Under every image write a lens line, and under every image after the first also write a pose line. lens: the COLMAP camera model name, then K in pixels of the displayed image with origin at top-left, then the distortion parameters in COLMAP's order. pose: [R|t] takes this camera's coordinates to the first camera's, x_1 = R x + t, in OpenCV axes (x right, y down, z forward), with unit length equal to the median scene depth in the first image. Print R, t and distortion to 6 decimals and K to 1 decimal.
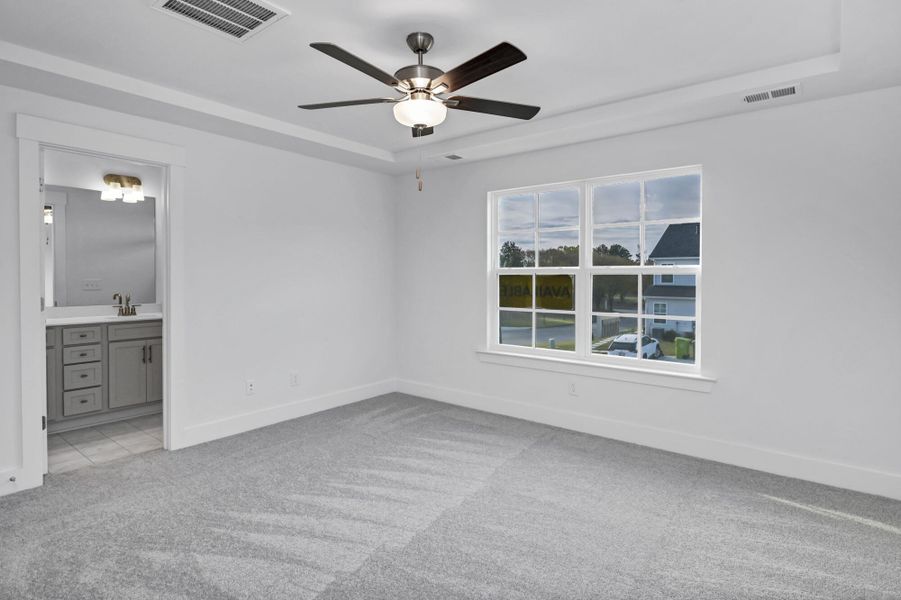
lens RADIAL K [[476.4, 0, 449.2], [0, 476.4, 288.5], [0, 0, 1]] dist [0.002262, -0.000773]
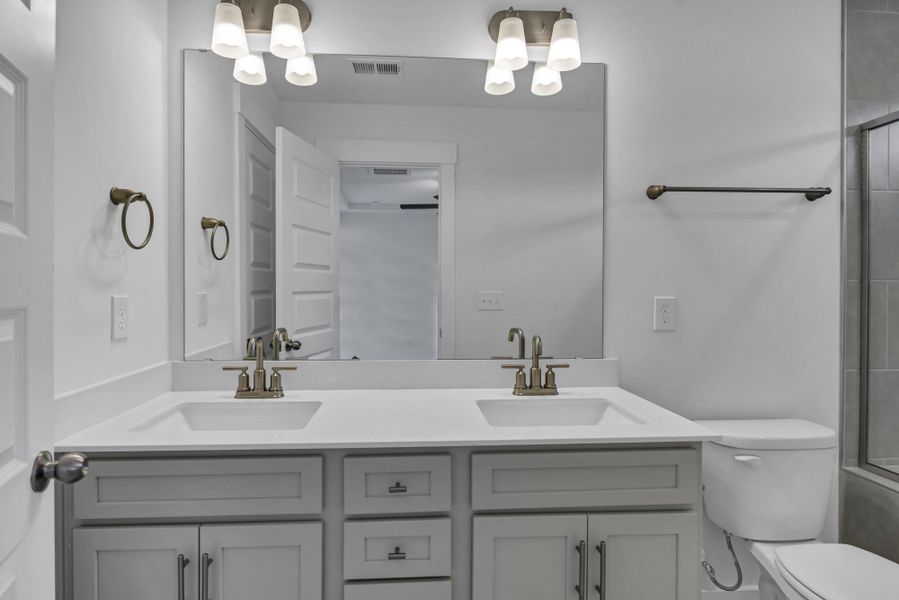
lens RADIAL K [[475.3, 0, 448.2], [0, 475.3, 288.5], [0, 0, 1]] dist [0.002262, -0.000773]
pose [[0.692562, 0.000548, -0.721358, -0.468832], [-0.017183, 0.999728, -0.015738, -0.015566], [0.721154, 0.023295, 0.692383, 0.712526]]
